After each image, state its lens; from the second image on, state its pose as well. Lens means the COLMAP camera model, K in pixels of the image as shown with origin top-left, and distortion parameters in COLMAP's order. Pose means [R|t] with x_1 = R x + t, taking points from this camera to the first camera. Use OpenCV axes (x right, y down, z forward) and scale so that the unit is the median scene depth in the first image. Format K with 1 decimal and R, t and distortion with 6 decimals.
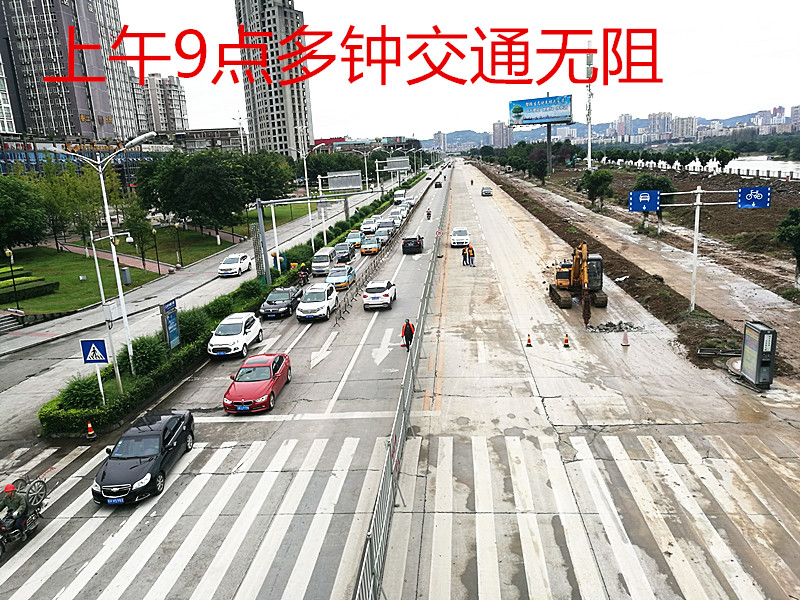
lens RADIAL K [[622.8, 0, 400.0], [0, 622.8, 300.0], [0, 0, 1]] dist [-0.002913, 0.004808]
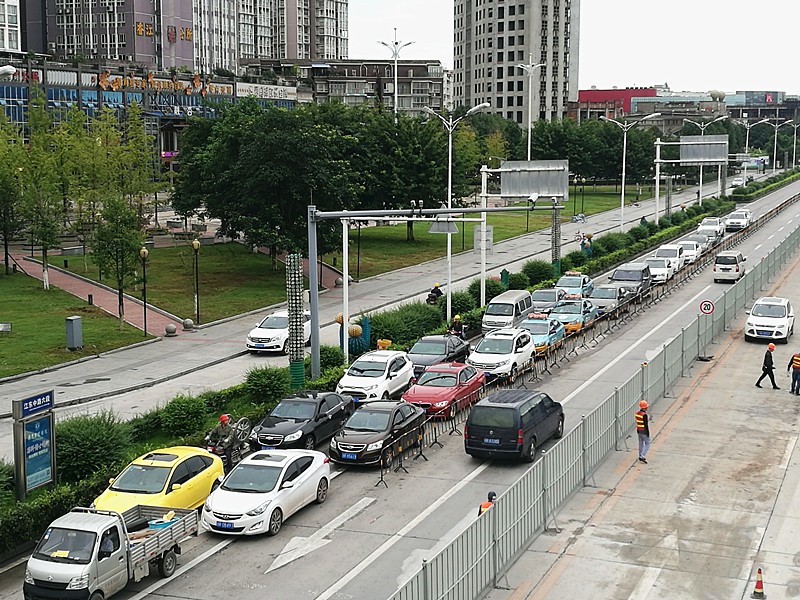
lens RADIAL K [[1268.1, 0, 400.0], [0, 1268.1, 300.0], [0, 0, 1]] dist [0.361145, -2.043758]
pose [[0.960498, 0.093511, -0.262104, 0.026504], [-0.116610, 0.990419, -0.073973, -0.004842], [0.252676, 0.101615, 0.962200, 0.010206]]
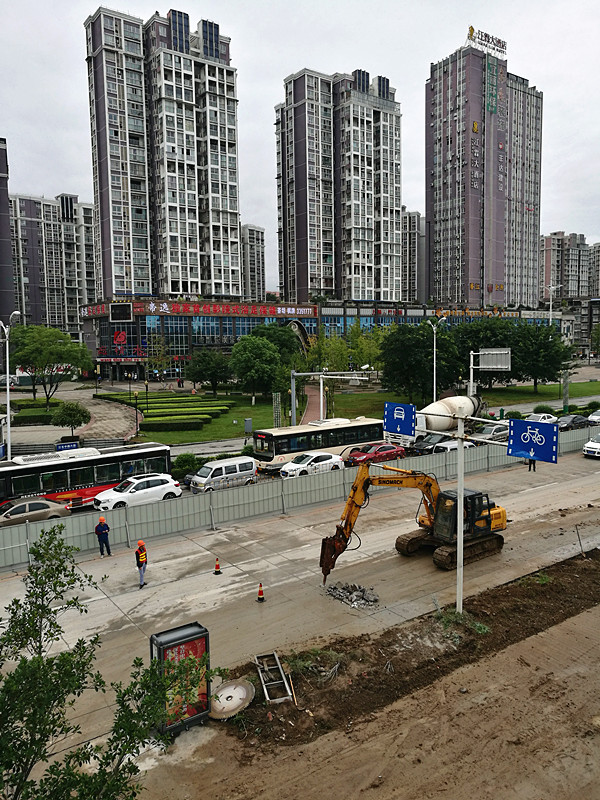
lens RADIAL K [[622.8, 0, 300.0], [0, 622.8, 400.0], [0, 0, 1]] dist [-0.002913, 0.004808]
pose [[0.659641, 0.118123, -0.742241, 0.168120], [-0.191067, 0.981483, -0.013608, -0.030955], [0.726889, 0.150794, 0.669995, 0.098842]]
